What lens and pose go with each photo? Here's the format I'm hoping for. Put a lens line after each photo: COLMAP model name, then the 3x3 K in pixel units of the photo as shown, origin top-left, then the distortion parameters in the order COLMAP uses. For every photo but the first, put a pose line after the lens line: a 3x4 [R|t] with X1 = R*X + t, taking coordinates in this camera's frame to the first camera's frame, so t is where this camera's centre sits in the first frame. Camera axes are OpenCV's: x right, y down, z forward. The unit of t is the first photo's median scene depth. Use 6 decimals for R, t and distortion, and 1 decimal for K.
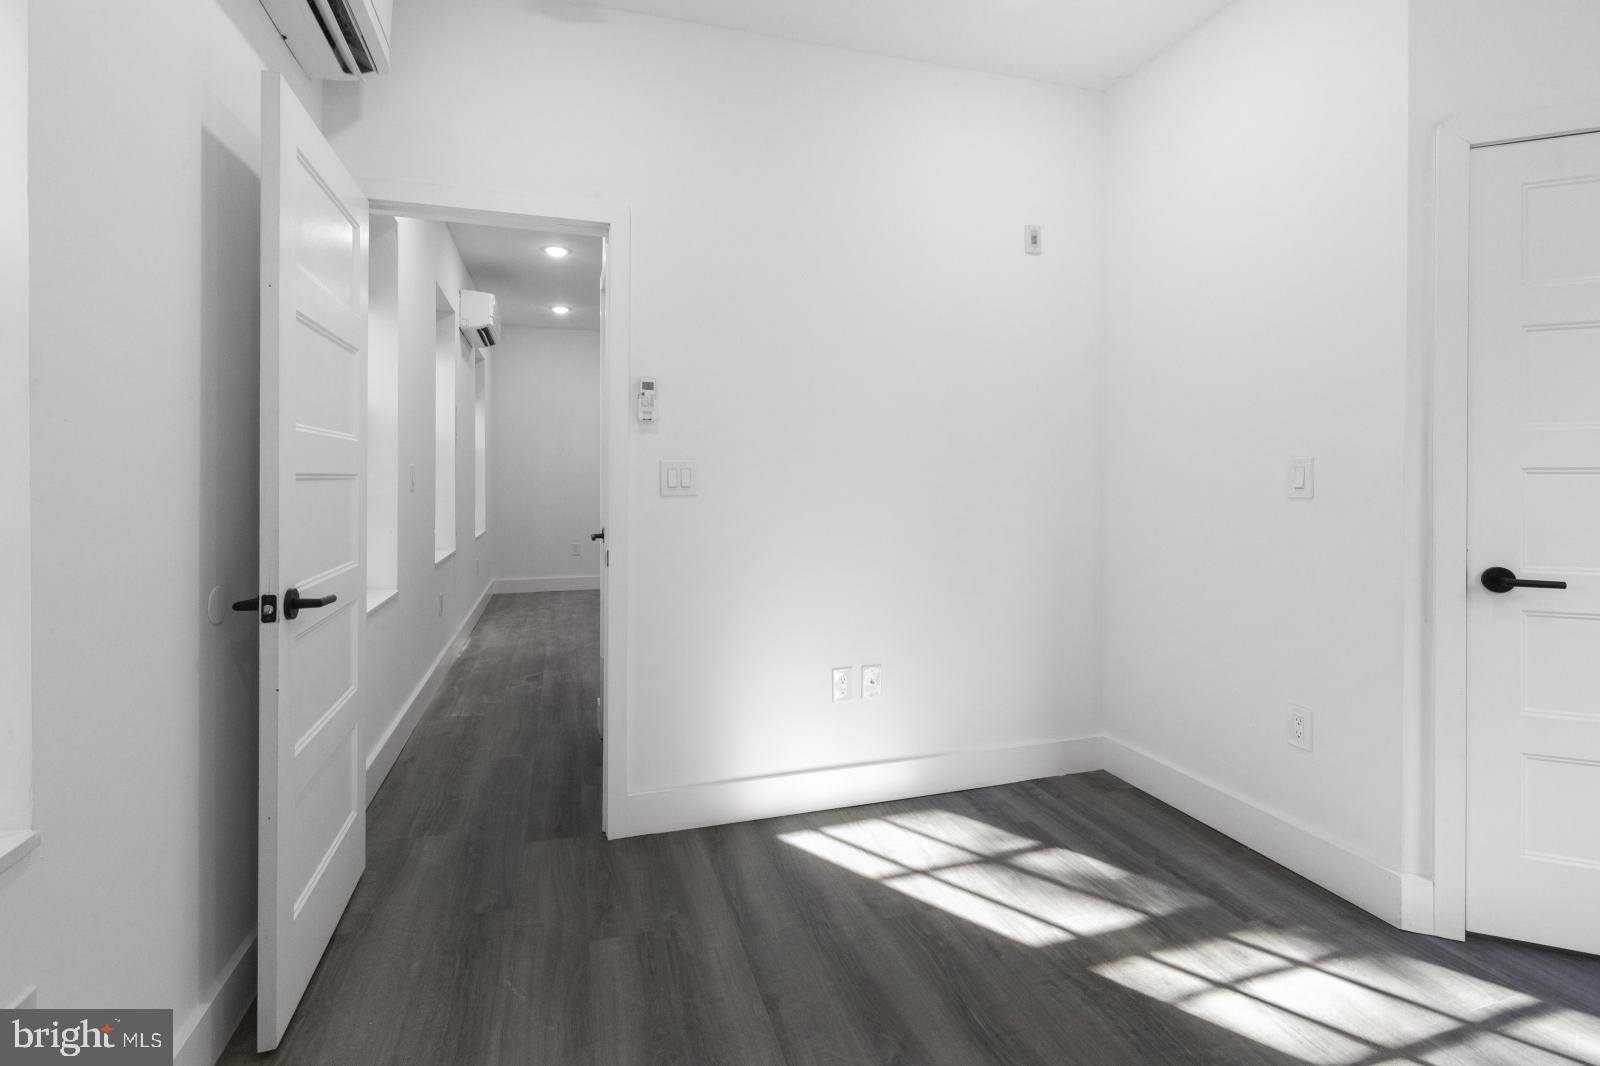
lens RADIAL K [[740.7, 0, 791.0], [0, 740.7, 475.2], [0, 0, 1]] dist [0.000928, 0.000285]
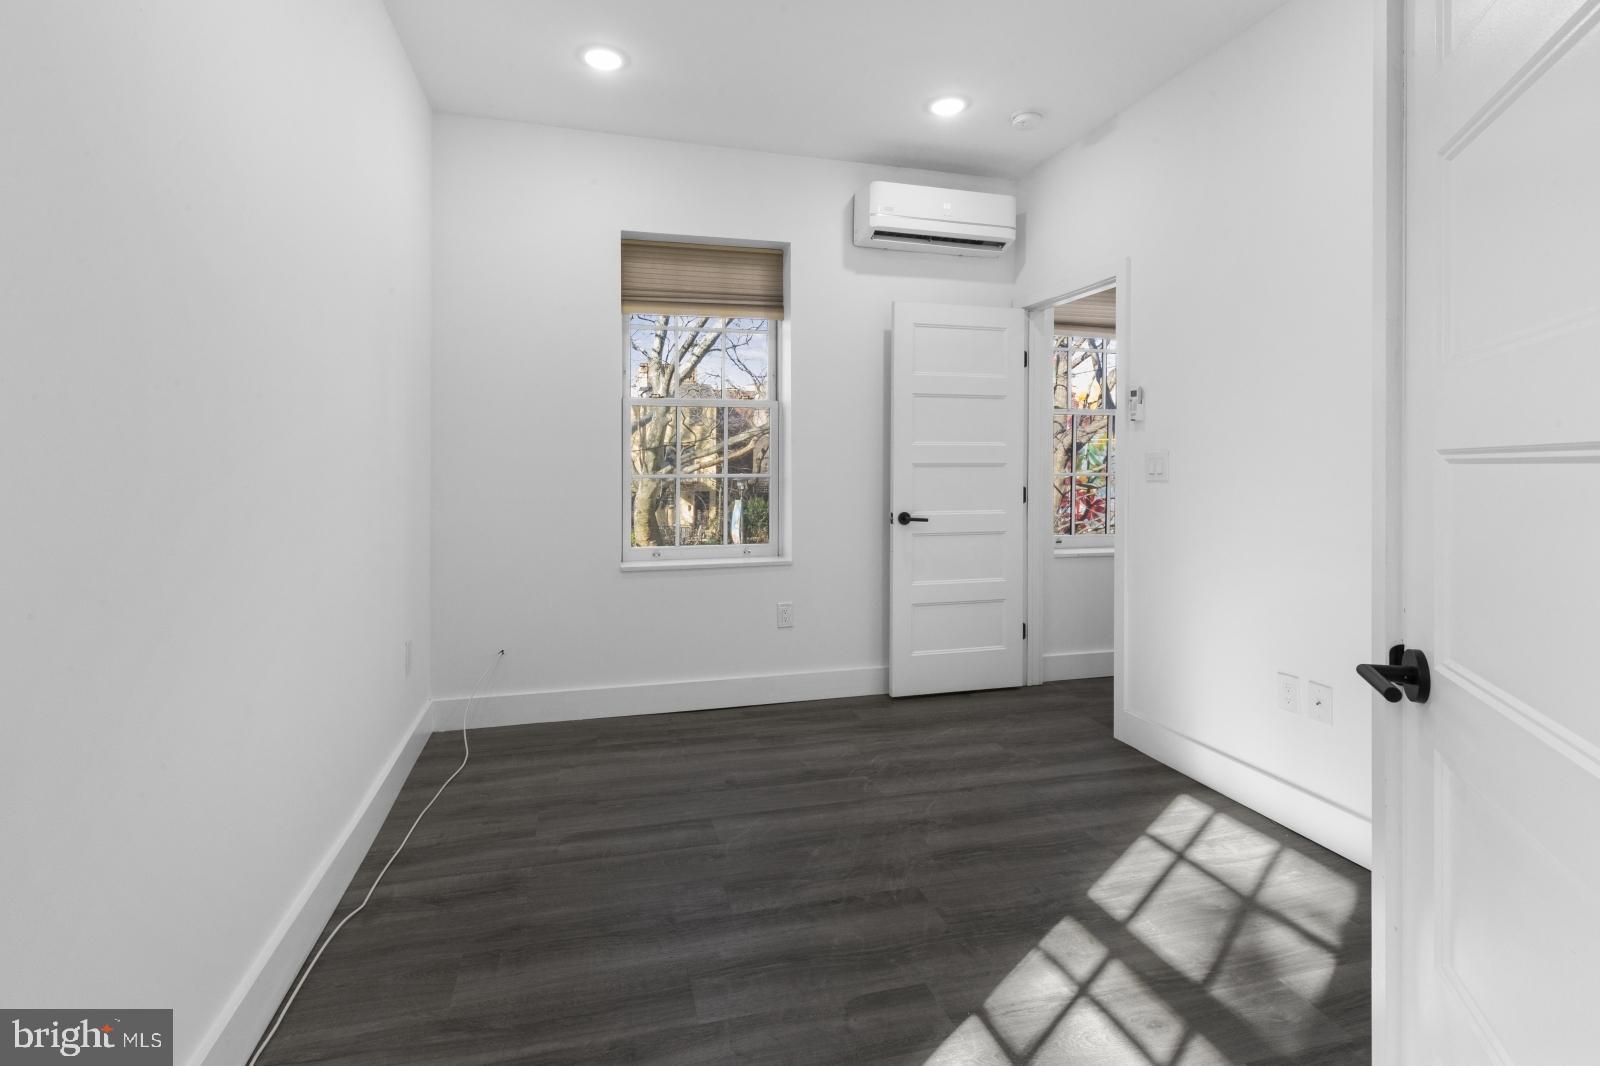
lens RADIAL K [[748.2, 0, 784.3], [0, 748.2, 465.1], [0, 0, 1]] dist [0.001704, 0.000730]
pose [[-0.037073, 0.001563, -0.999311, 1.343442], [0.002906, 0.999995, 0.001456, -0.001896], [0.999308, -0.002850, -0.037078, 0.549341]]
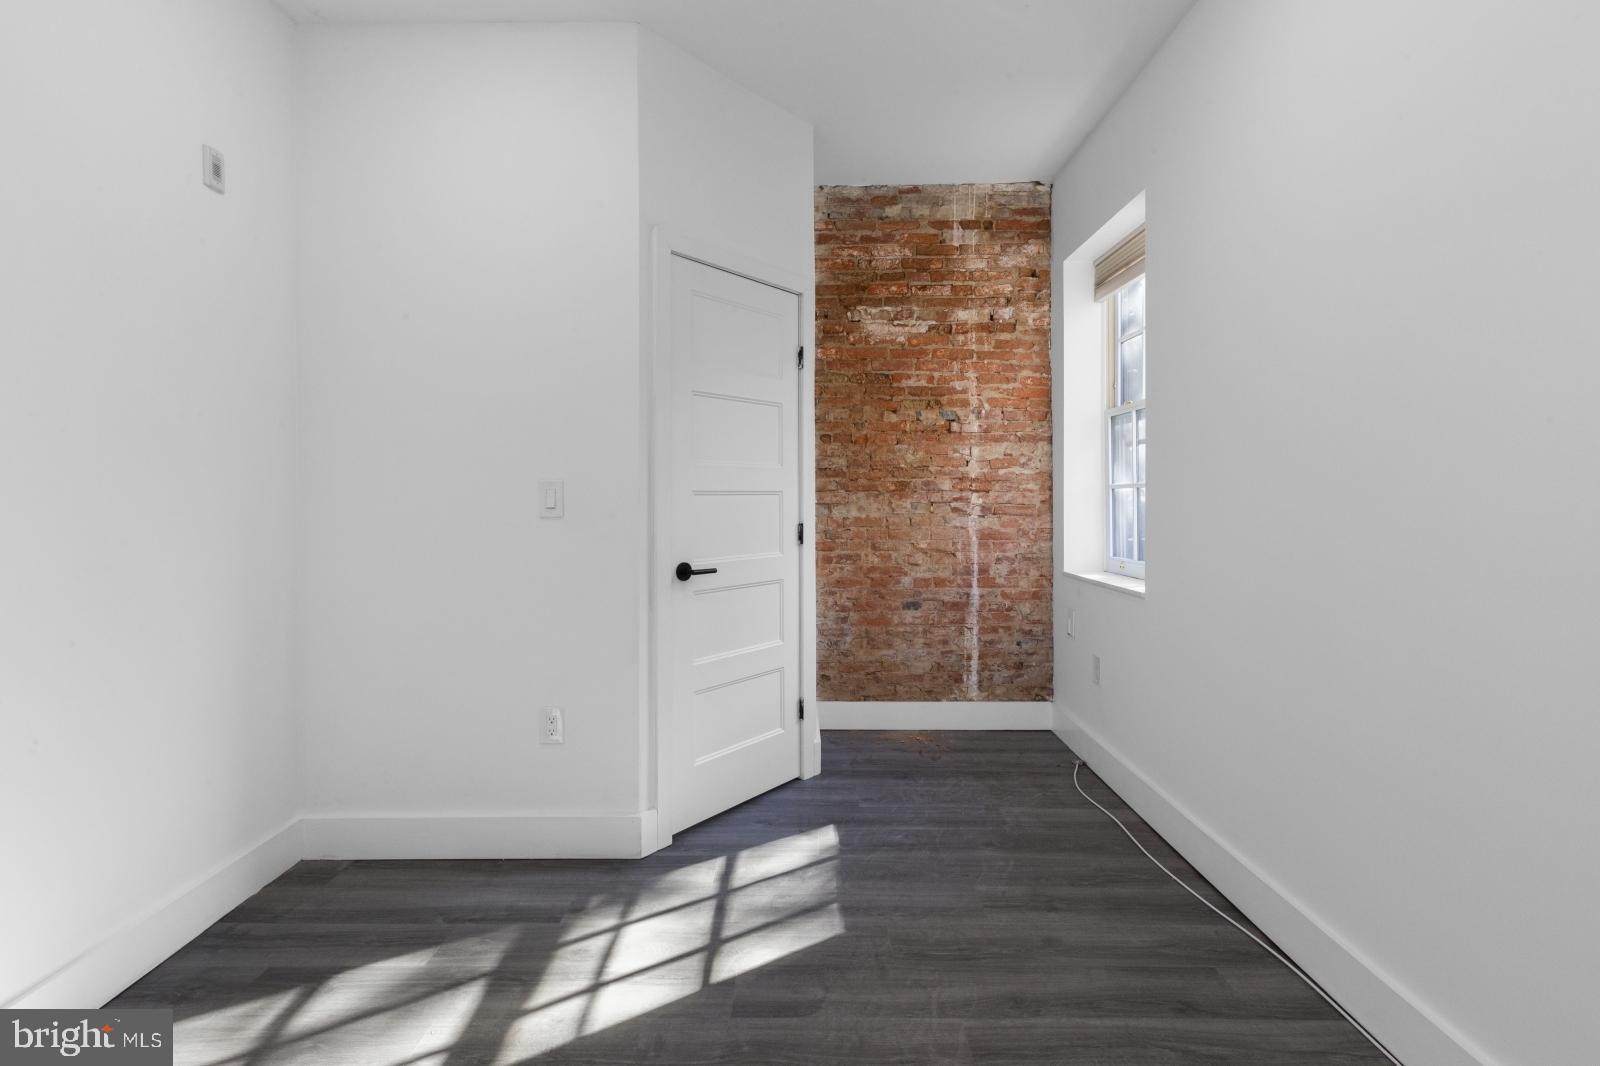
lens RADIAL K [[731.1, 0, 795.3], [0, 731.1, 497.7], [0, 0, 1]] dist [0.001058, -0.000250]
pose [[0.303849, -0.001703, 0.952719, -0.260889], [0.001531, 0.999998, 0.001300, 0.001591], [-0.952719, 0.001064, 0.303851, 0.357344]]
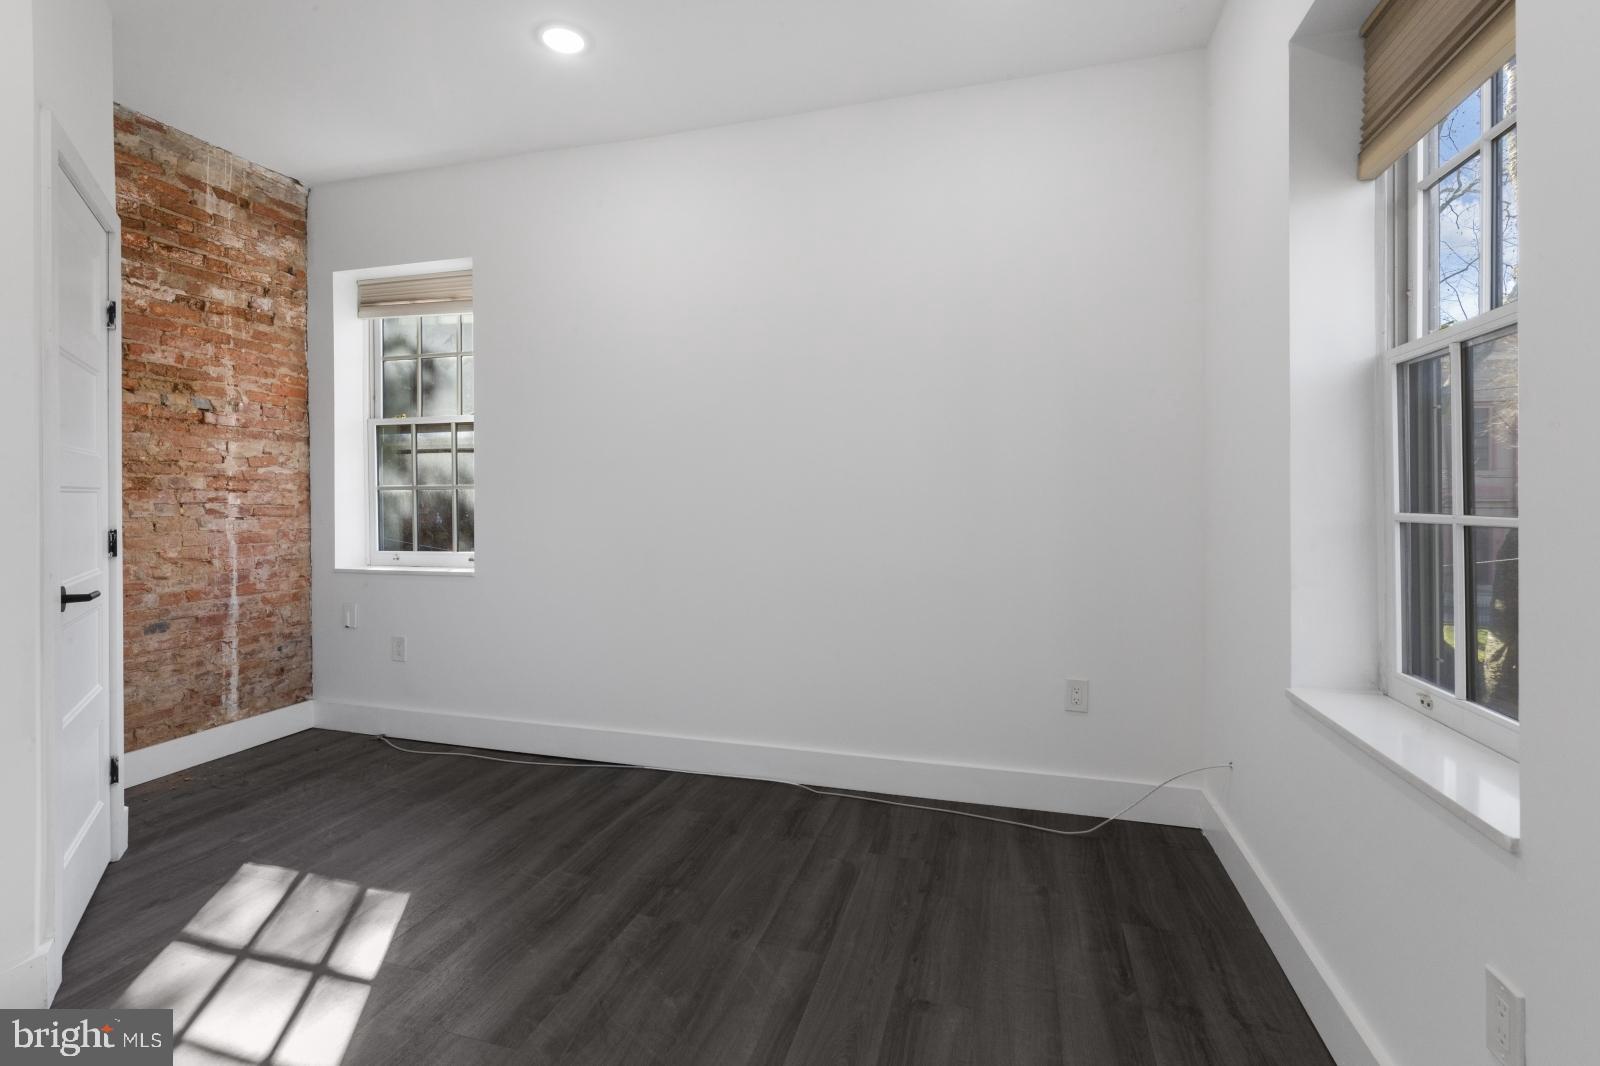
lens RADIAL K [[734.1, 0, 801.8], [0, 734.1, 492.9], [0, 0, 1]] dist [-0.001609, -0.000436]
pose [[-0.840749, 0.003143, 0.541417, -0.373810], [-0.001895, 0.999960, -0.008748, 0.005263], [-0.541422, -0.008381, -0.840709, 1.184982]]
